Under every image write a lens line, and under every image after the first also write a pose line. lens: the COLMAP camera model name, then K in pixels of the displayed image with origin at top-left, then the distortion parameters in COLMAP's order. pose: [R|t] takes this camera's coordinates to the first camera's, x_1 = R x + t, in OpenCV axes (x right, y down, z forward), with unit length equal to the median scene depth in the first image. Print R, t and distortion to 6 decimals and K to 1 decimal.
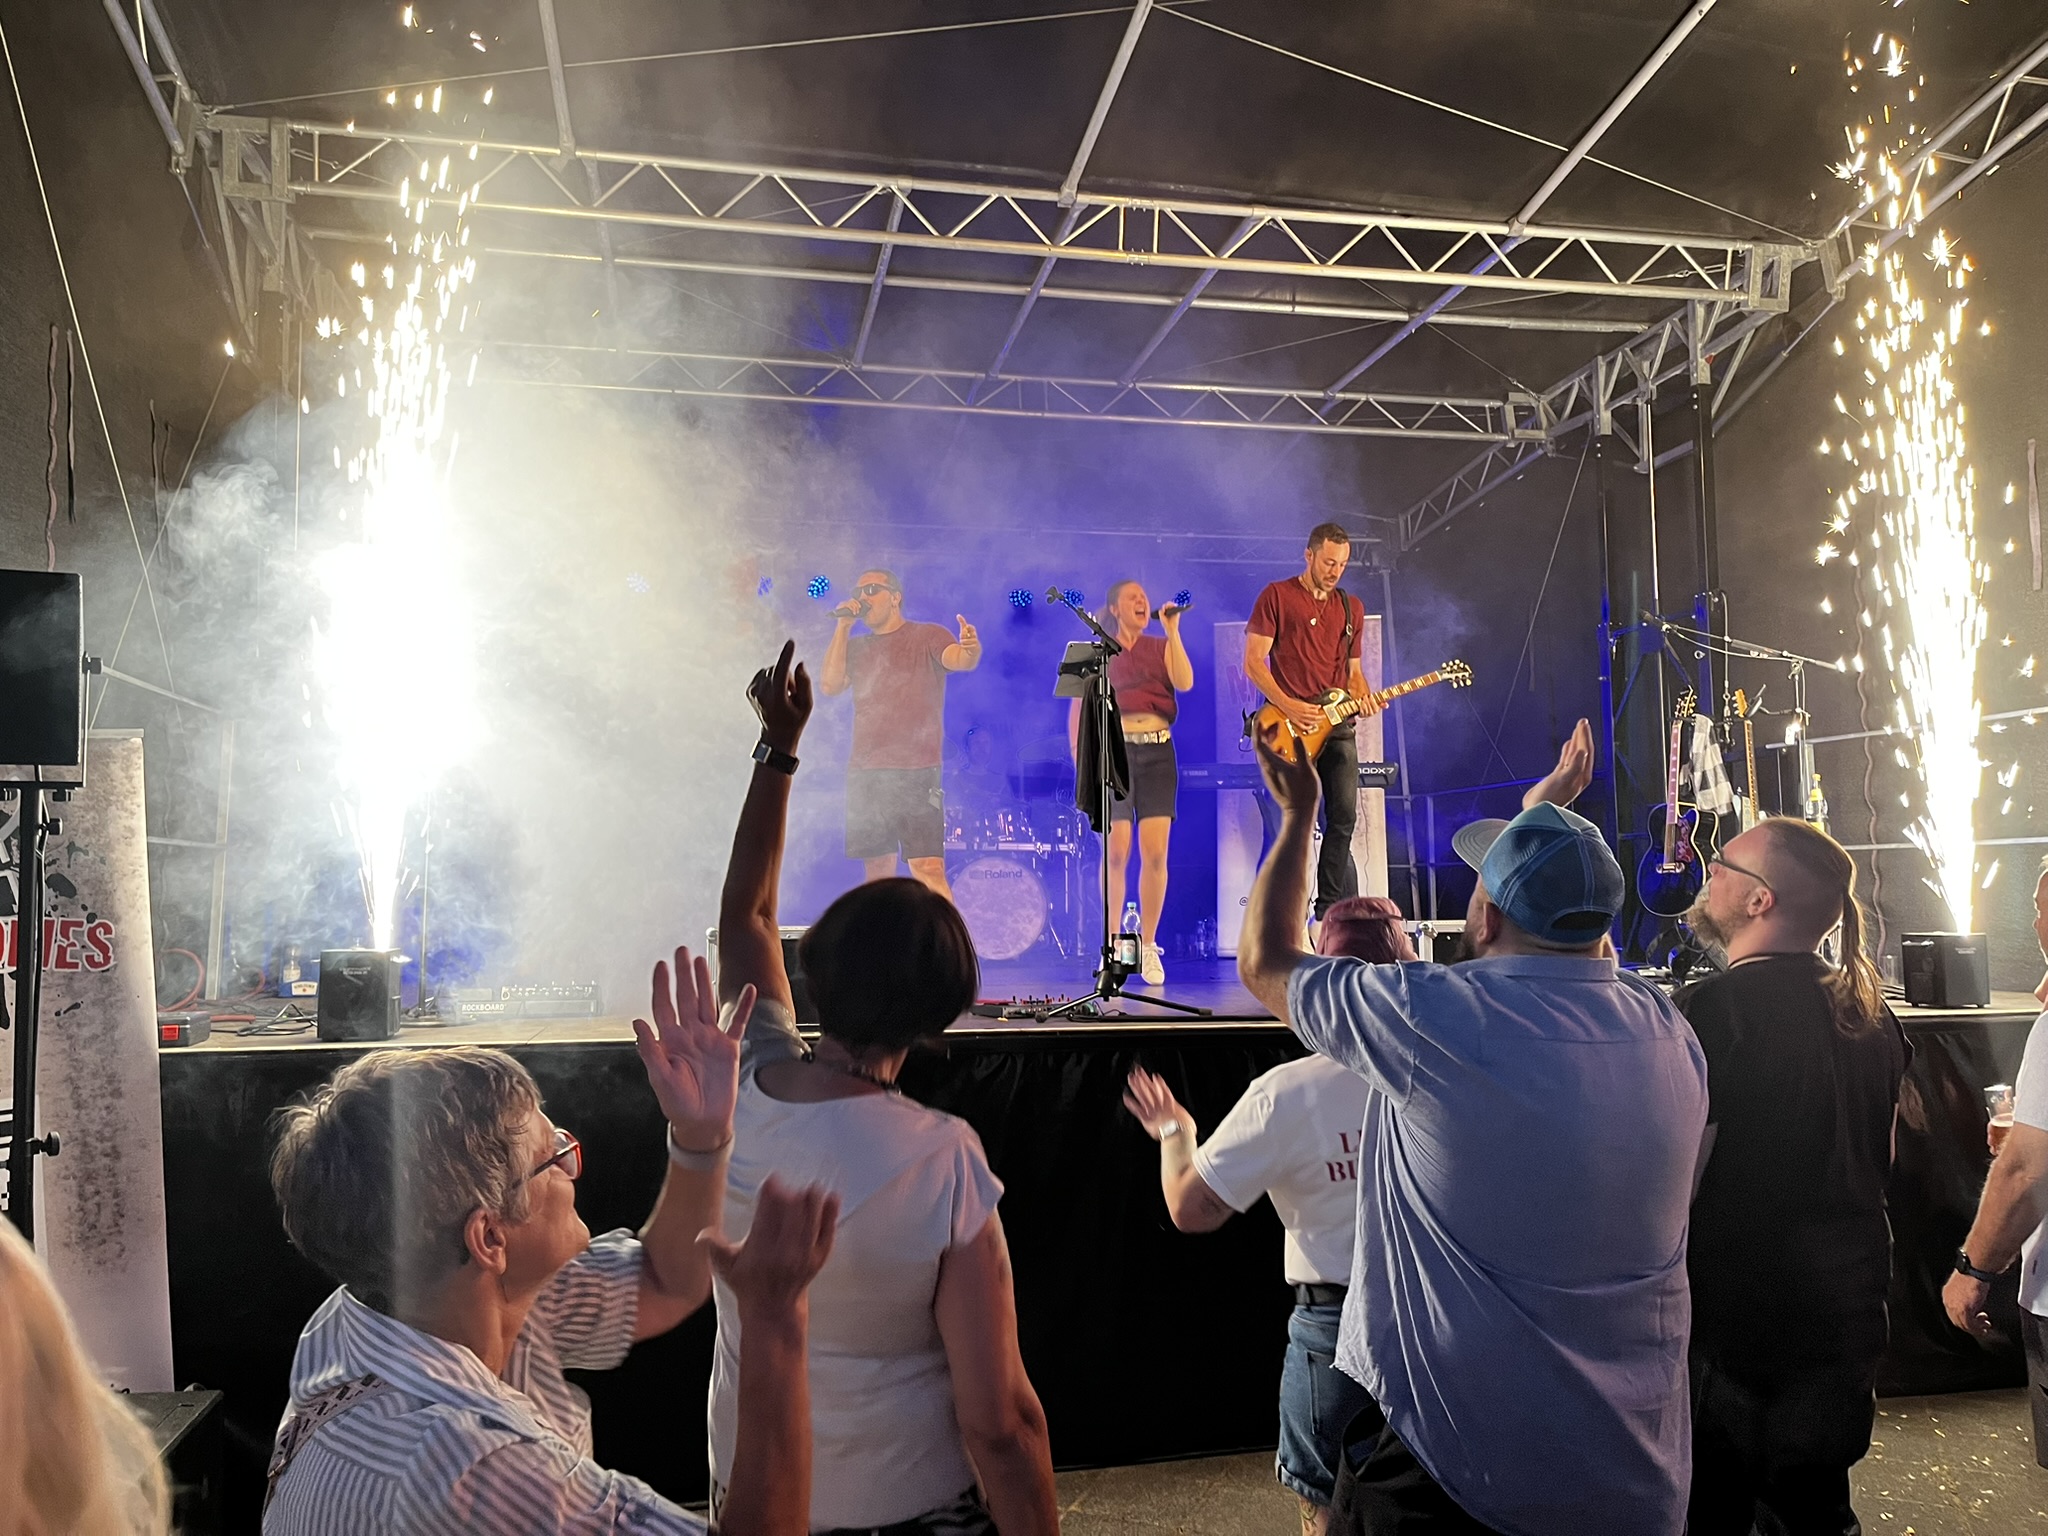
lens RADIAL K [[1603.3, 0, 1024.0], [0, 1603.3, 768.0], [0, 0, 1]] dist [0.035870, -0.000342]
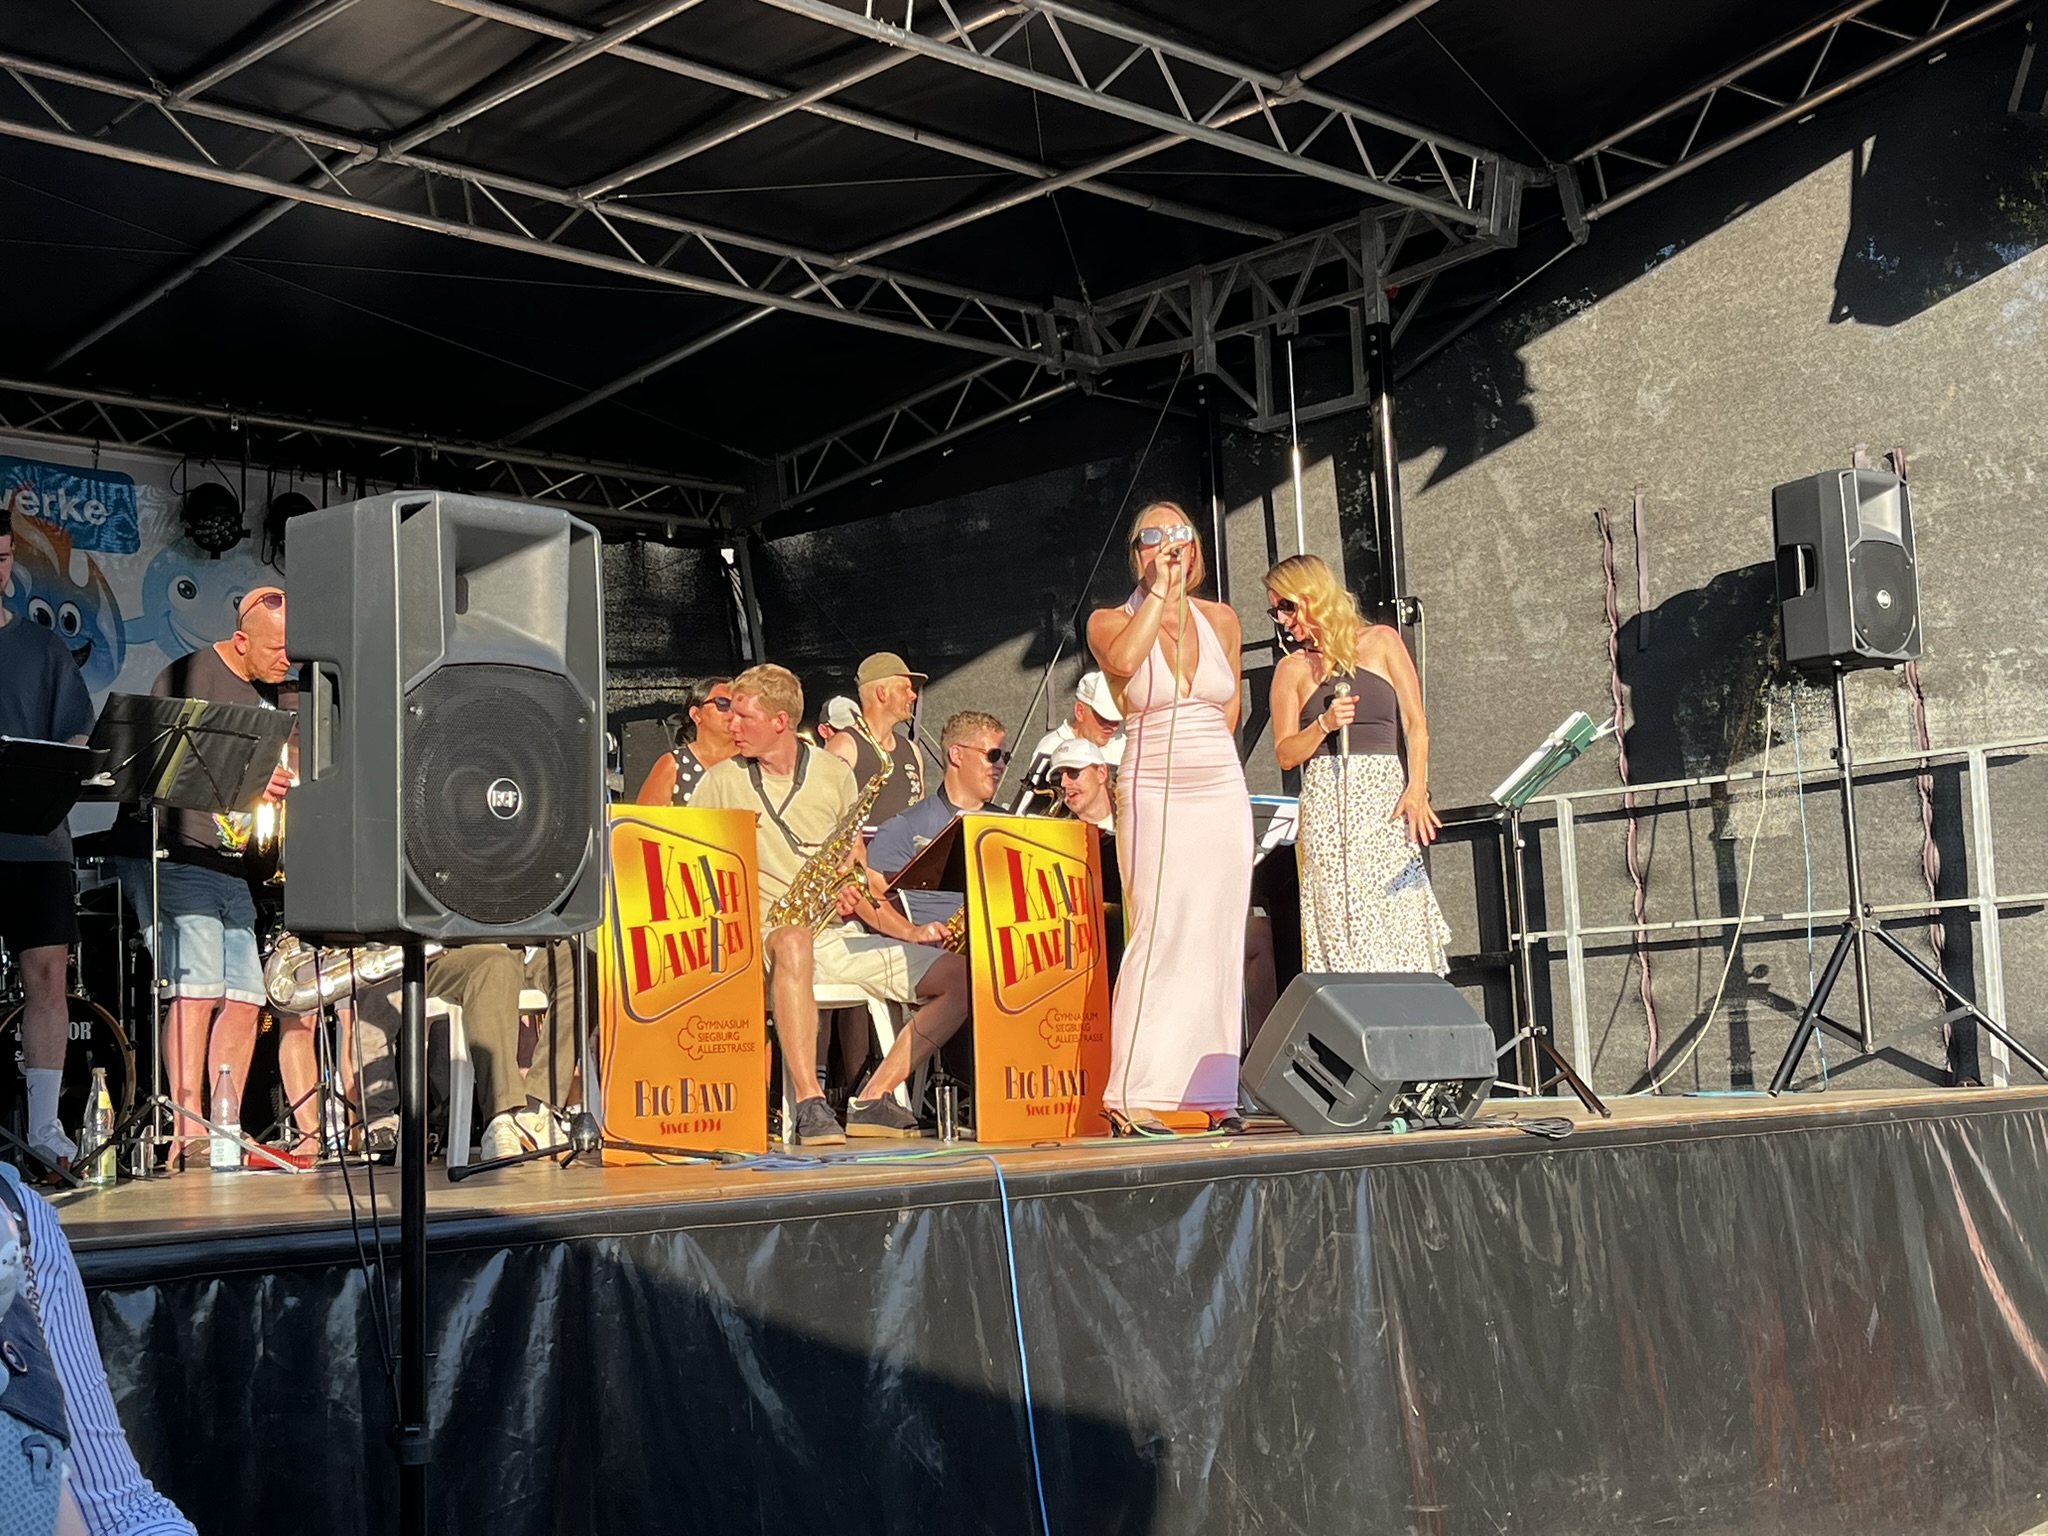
lens RADIAL K [[2752.4, 0, 1024.0], [0, 2752.4, 768.0], [0, 0, 1]] dist [0.052048, 0.039098]
pose [[0.830980, 0.032881, 0.555330, -0.426882], [-0.006620, 0.998766, -0.049230, 0.033561], [-0.556263, 0.037232, 0.830172, 0.033190]]
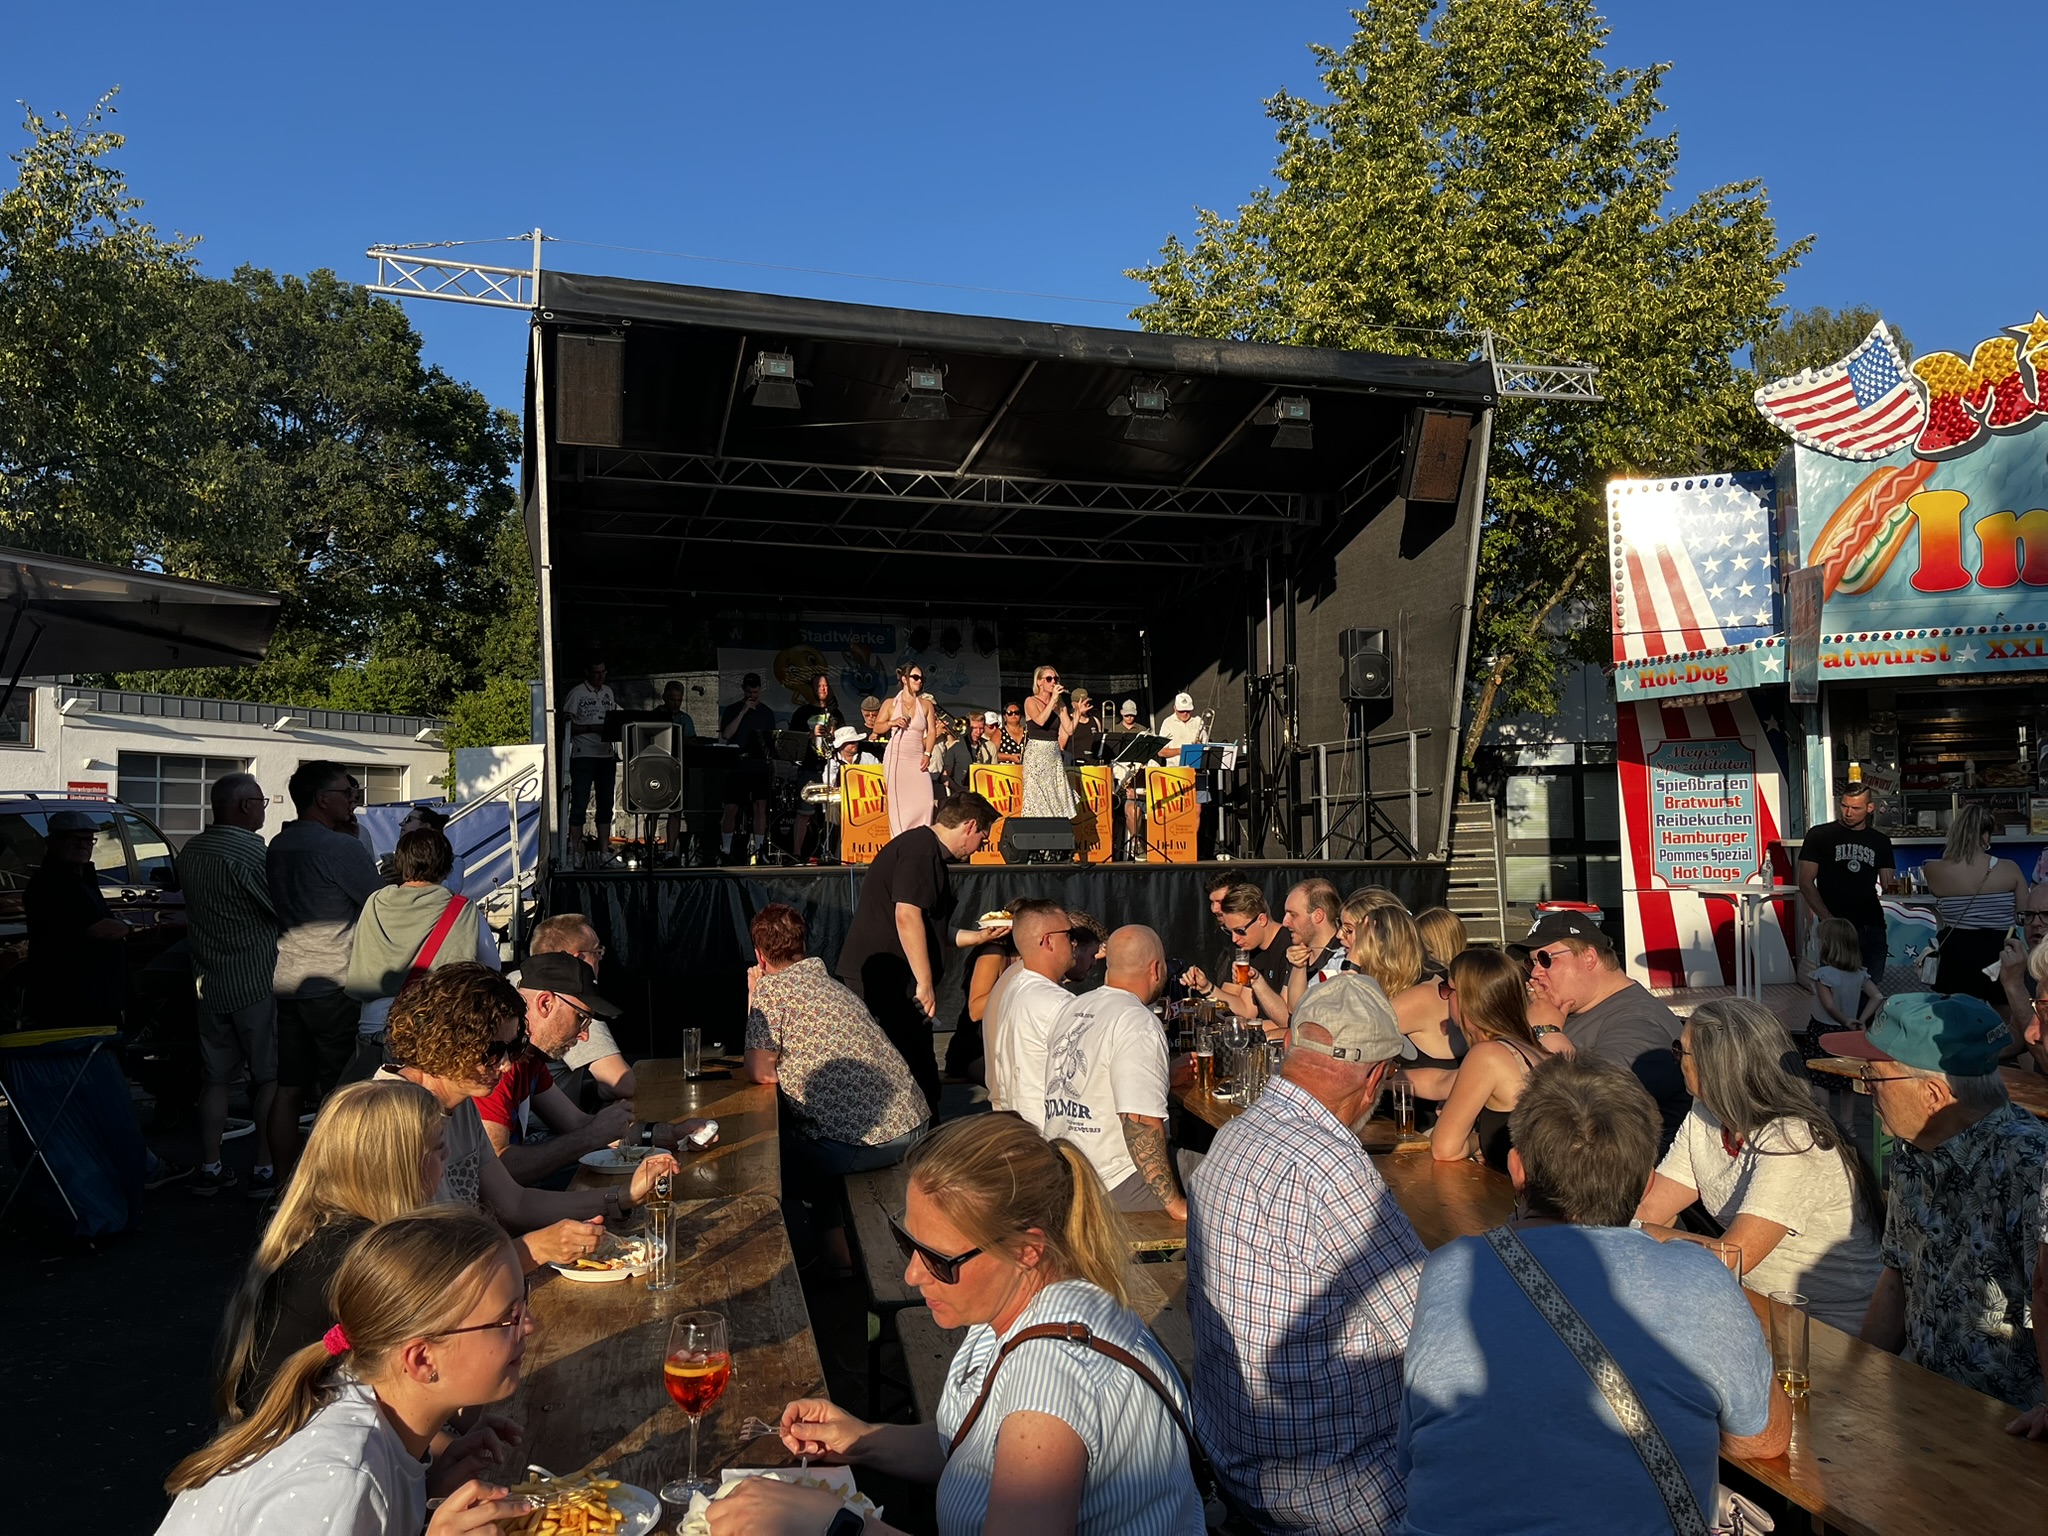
lens RADIAL K [[1603.3, 0, 1024.0], [0, 1603.3, 768.0], [0, 0, 1]] dist [0.035870, -0.000342]
pose [[0.995446, 0.003497, 0.095263, -0.069215], [-0.005762, 0.999707, 0.023515, -0.028632], [-0.095153, -0.023957, 0.995174, -0.863488]]
